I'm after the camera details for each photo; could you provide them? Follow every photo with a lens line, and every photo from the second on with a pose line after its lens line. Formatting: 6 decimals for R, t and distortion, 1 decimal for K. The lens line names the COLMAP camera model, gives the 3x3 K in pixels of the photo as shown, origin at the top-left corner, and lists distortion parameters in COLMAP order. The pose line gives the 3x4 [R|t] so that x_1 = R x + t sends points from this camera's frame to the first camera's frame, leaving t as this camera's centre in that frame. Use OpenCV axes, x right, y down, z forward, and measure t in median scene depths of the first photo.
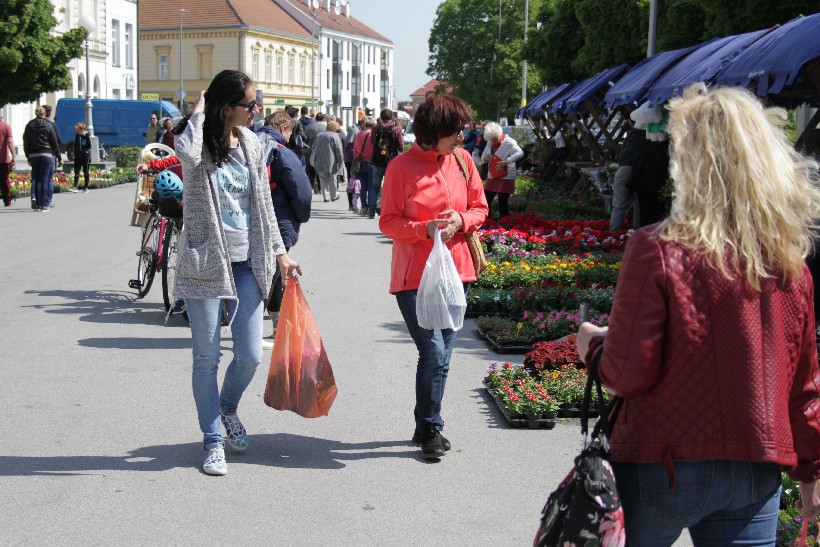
lens RADIAL K [[1452.9, 0, 409.0], [0, 1452.9, 274.2], [0, 0, 1]] dist [0.031200, 0.000000]
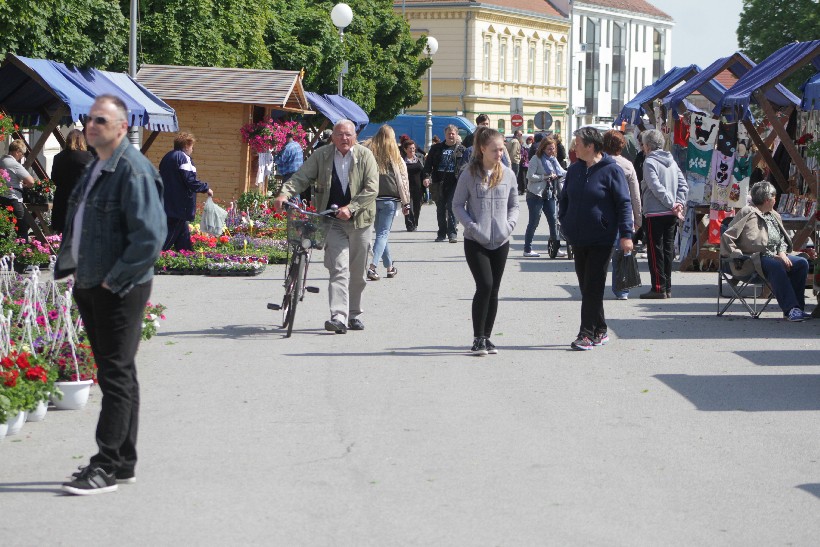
lens RADIAL K [[2849.9, 0, 410.3], [0, 2849.9, 273.8], [0, 0, 1]] dist [-0.045225, 0.000000]
pose [[0.996027, 0.013721, -0.087991, -0.016962], [-0.018660, 0.998281, -0.055565, 0.033507], [0.087078, 0.056986, 0.994570, -0.326239]]
